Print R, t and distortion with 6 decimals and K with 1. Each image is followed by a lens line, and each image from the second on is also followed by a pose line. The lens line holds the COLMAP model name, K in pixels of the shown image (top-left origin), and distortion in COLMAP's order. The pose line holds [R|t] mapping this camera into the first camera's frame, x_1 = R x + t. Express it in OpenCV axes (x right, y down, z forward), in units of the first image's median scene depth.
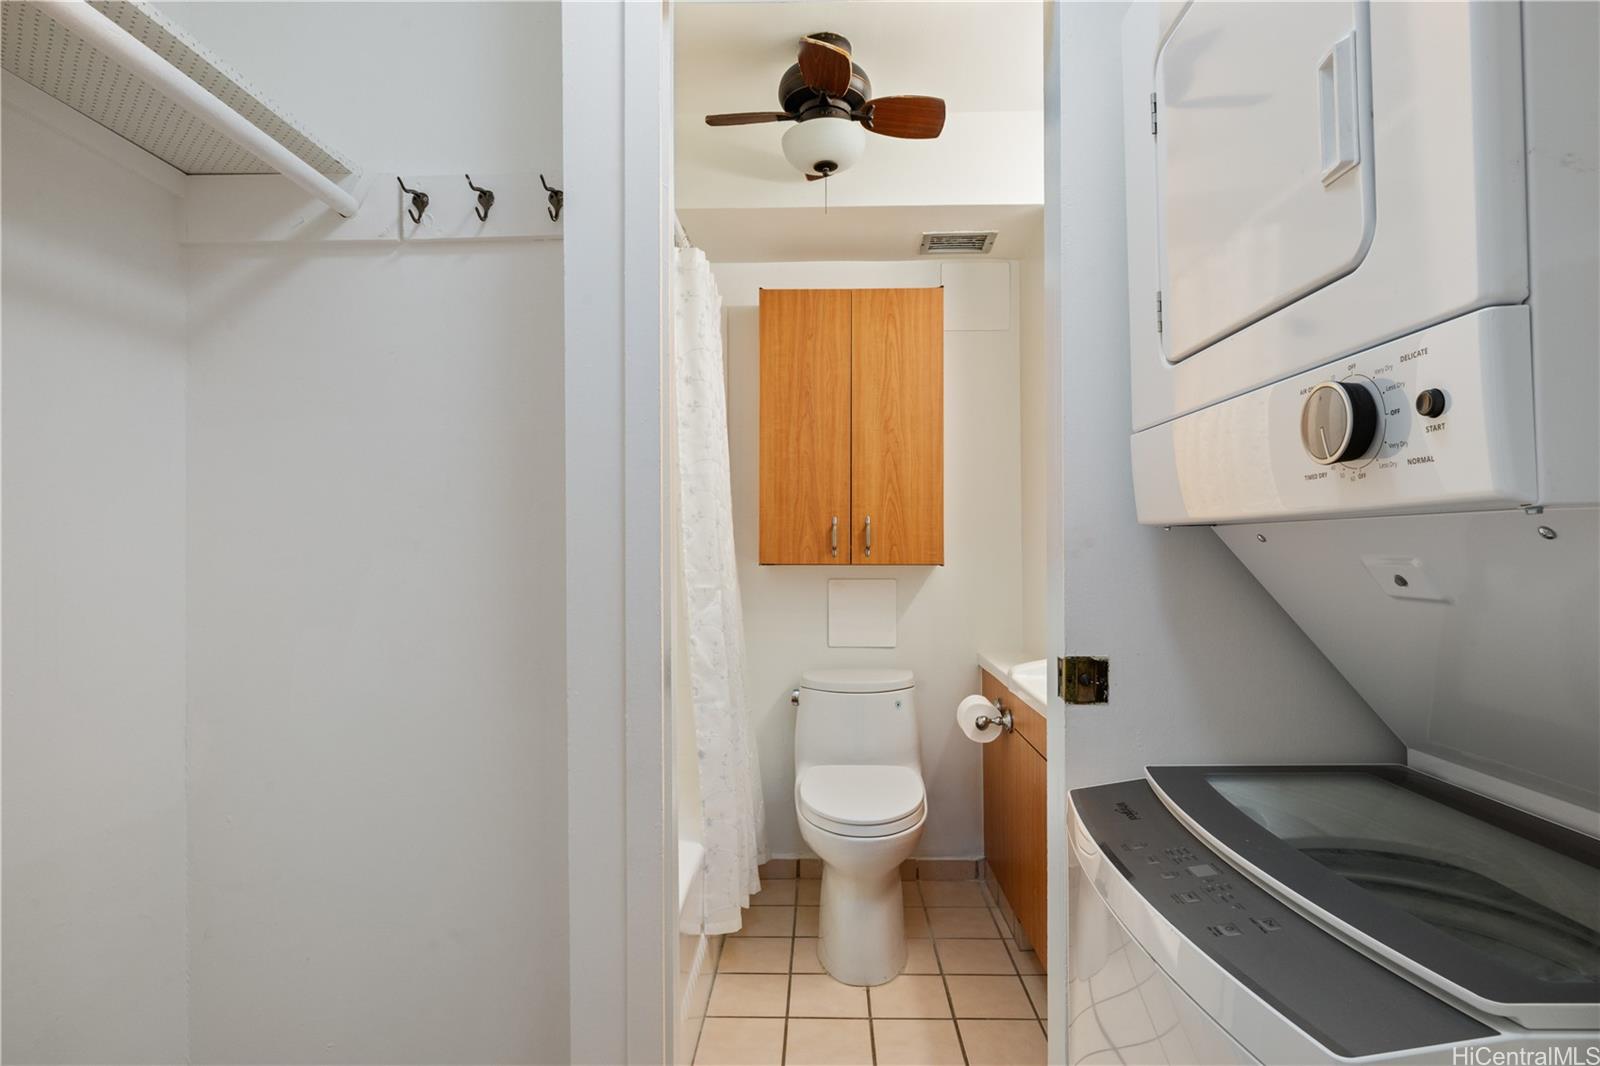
lens RADIAL K [[829.6, 0, 803.9], [0, 829.6, 532.7], [0, 0, 1]] dist [-0.000225, 0.000049]
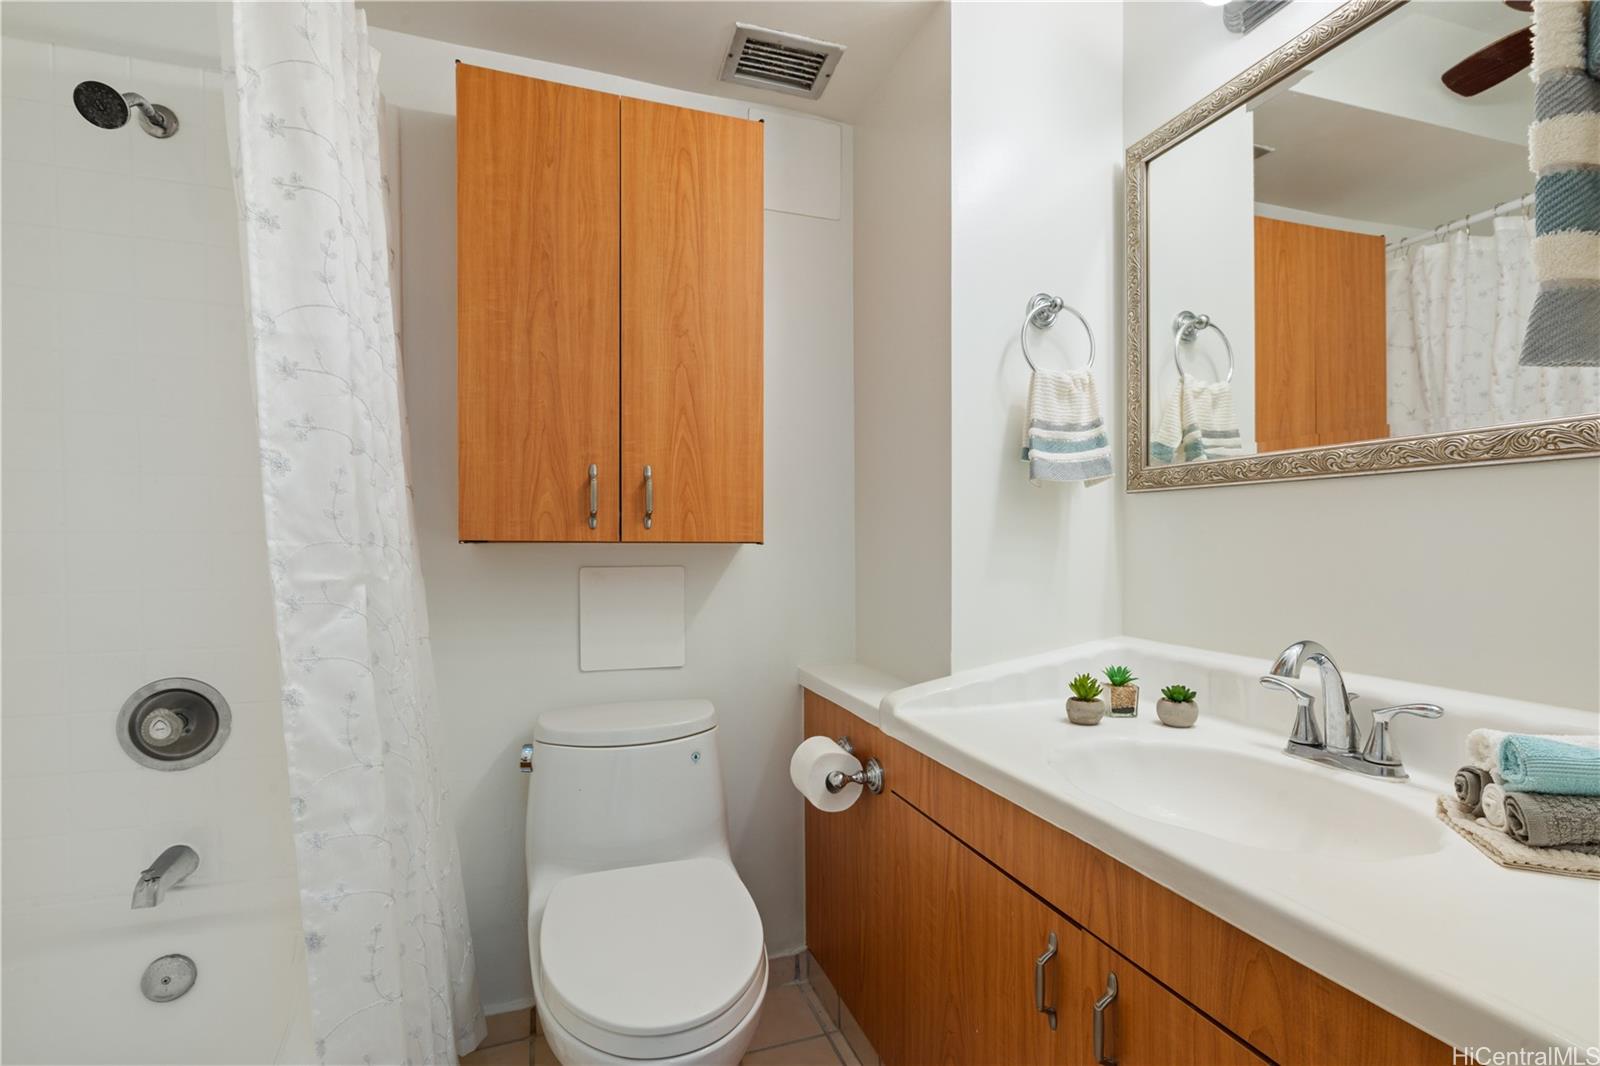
lens RADIAL K [[759.0, 0, 817.8], [0, 759.0, 556.6], [0, 0, 1]] dist [-0.006356, 0.000665]
pose [[0.933234, -0.006157, 0.359215, -0.009984], [-0.004030, 0.999611, 0.027603, 0.033103], [-0.359246, -0.027208, 0.932846, 0.414518]]
